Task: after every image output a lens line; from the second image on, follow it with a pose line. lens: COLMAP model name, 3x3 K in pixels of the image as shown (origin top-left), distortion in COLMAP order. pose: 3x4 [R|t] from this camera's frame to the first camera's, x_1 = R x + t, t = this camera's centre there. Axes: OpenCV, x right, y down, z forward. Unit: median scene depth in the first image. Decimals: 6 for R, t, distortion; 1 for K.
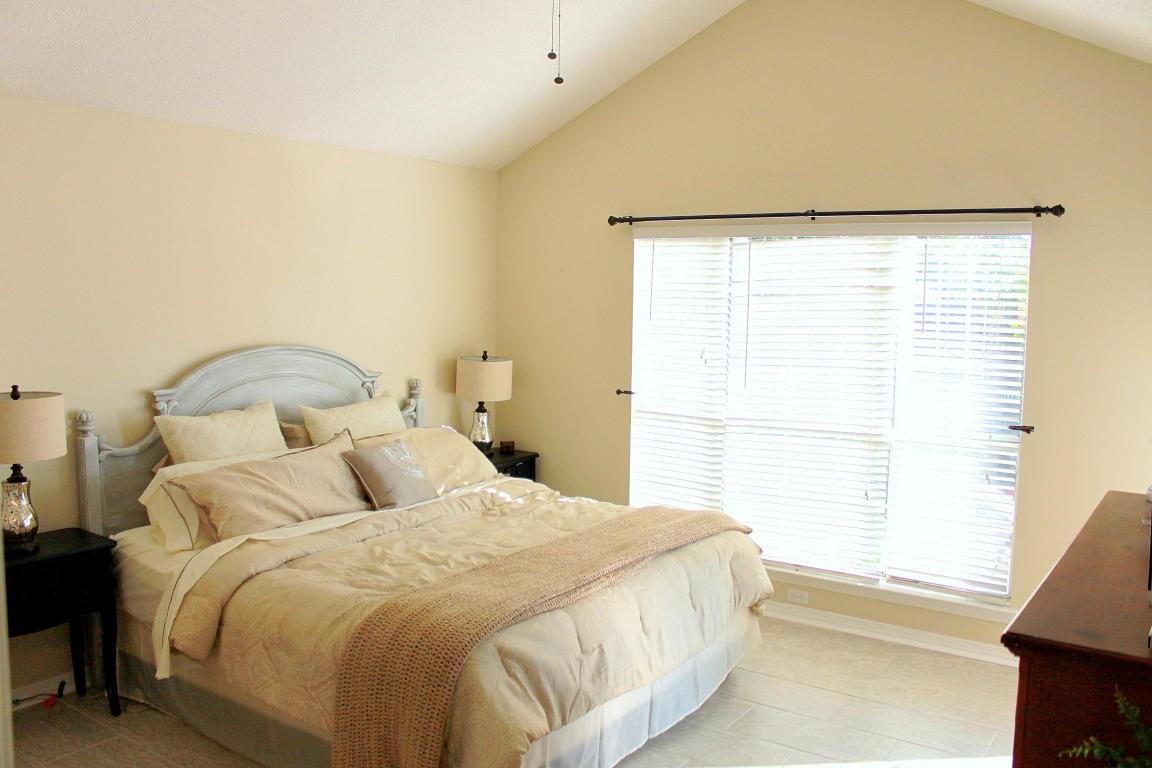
lens RADIAL K [[961.3, 0, 576.0], [0, 961.3, 384.0], [0, 0, 1]] dist [-0.167184, 0.142701]
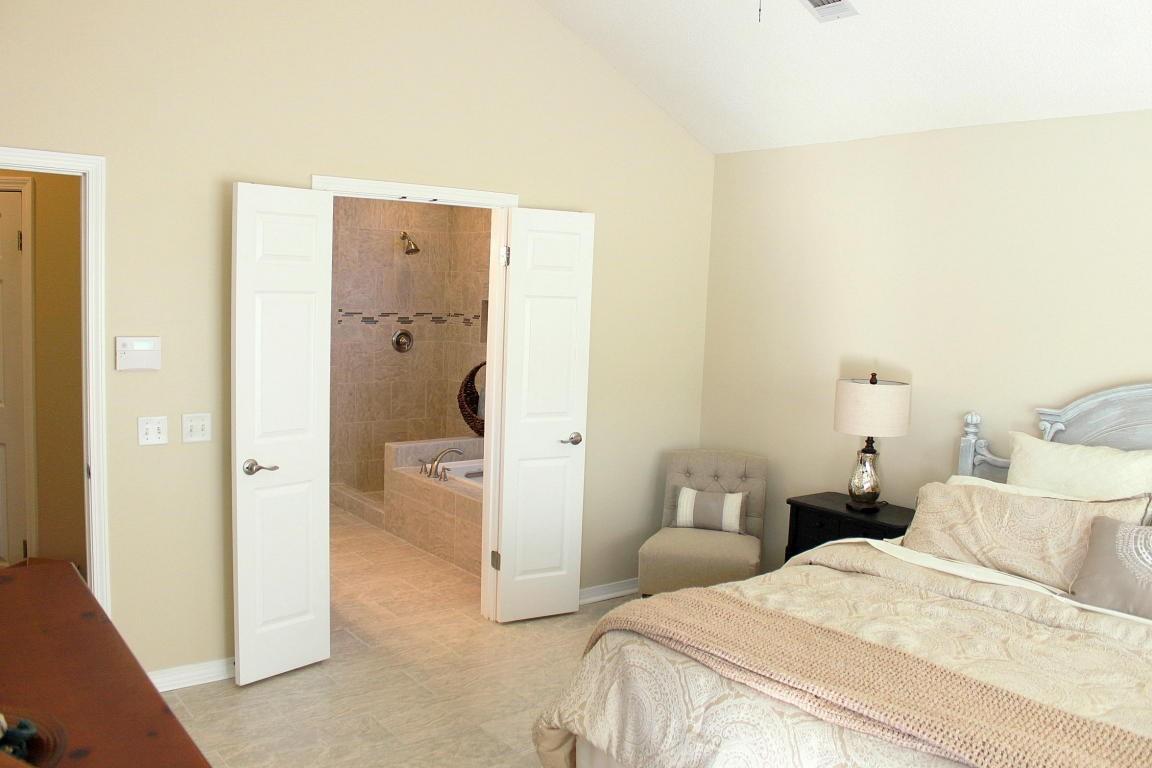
lens RADIAL K [[961.3, 0, 576.0], [0, 961.3, 384.0], [0, 0, 1]] dist [-0.167184, 0.142701]
pose [[-0.304985, 0.063814, -0.950217, 0.577172], [-0.130361, 0.985564, 0.108029, -0.056458], [0.943393, 0.156819, -0.292264, 0.820448]]
